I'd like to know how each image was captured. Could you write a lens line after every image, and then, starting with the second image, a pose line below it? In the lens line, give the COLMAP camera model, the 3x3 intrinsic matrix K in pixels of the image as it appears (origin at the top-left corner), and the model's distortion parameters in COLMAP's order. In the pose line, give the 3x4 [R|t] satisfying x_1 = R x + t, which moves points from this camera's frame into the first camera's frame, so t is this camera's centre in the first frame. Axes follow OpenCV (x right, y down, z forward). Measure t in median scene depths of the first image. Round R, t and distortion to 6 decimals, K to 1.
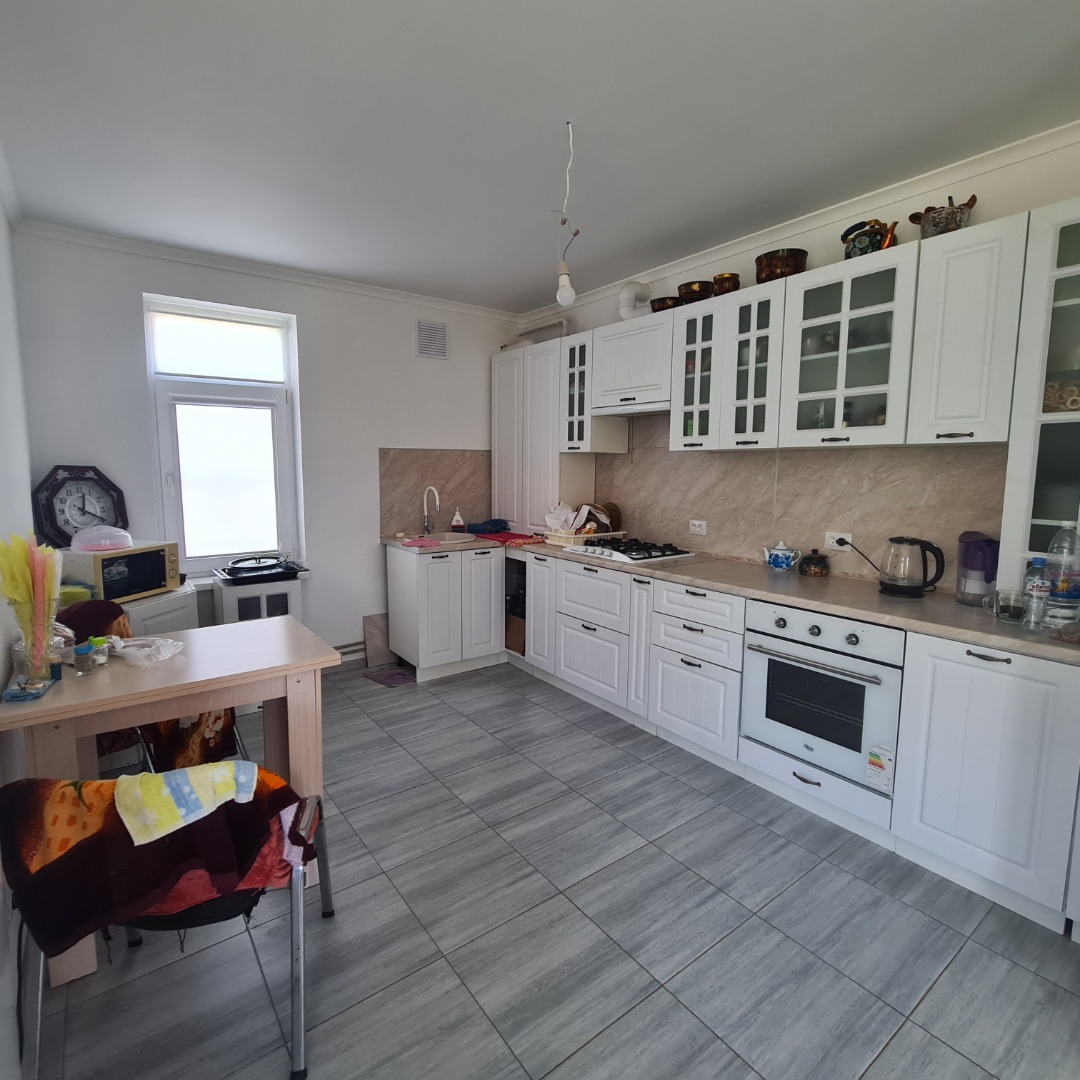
lens RADIAL K [[586.4, 0, 535.0], [0, 586.4, 531.8], [0, 0, 1]] dist [-0.005519, 0.002222]
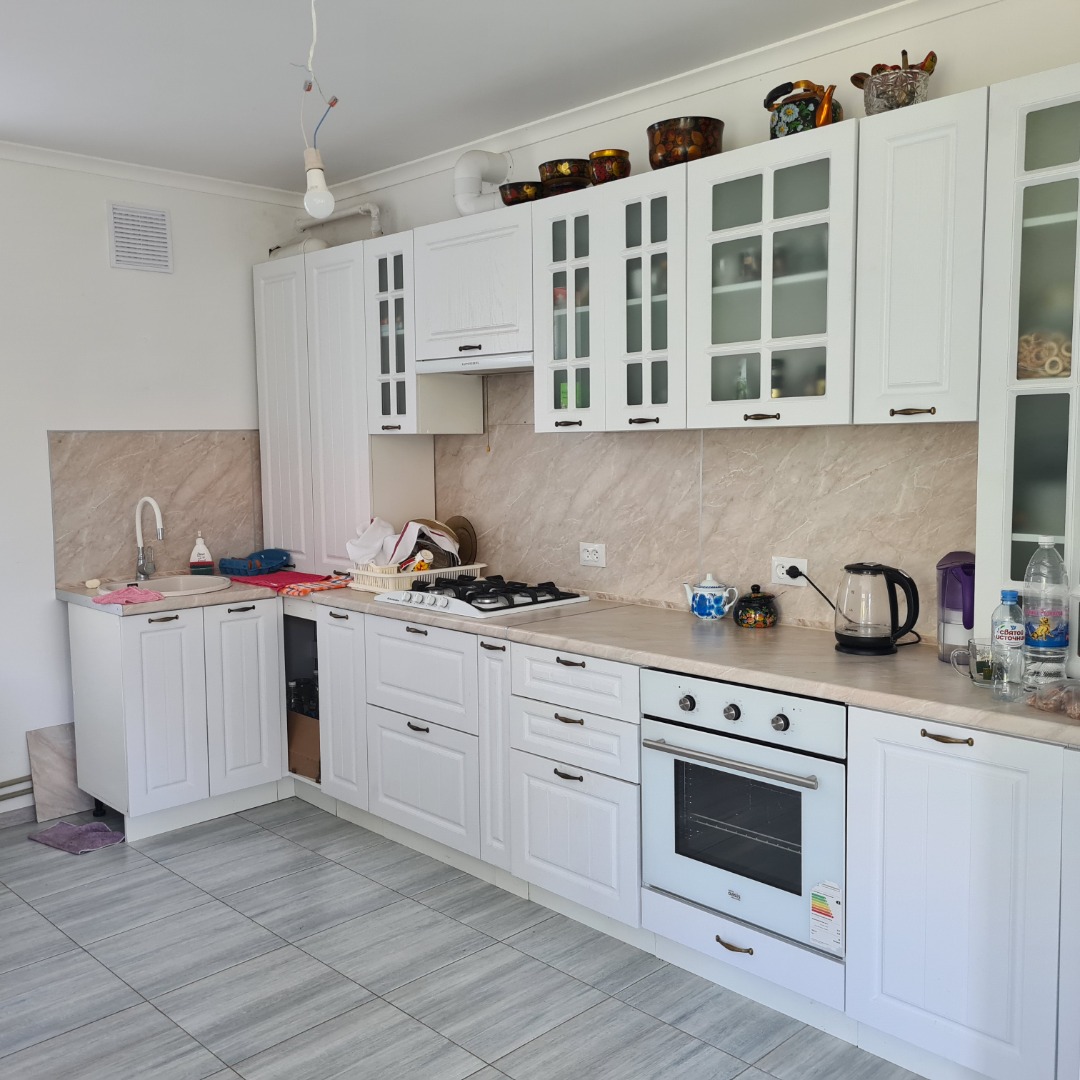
lens RADIAL K [[1084.0, 0, 539.8], [0, 1084.0, 541.2], [0, 0, 1]] dist [0.035988, 0.000000]
pose [[0.991837, -0.032676, 0.123257, 0.105749], [0.034381, 0.999340, -0.011735, -0.012458], [-0.122792, 0.015876, 0.992305, -0.150762]]
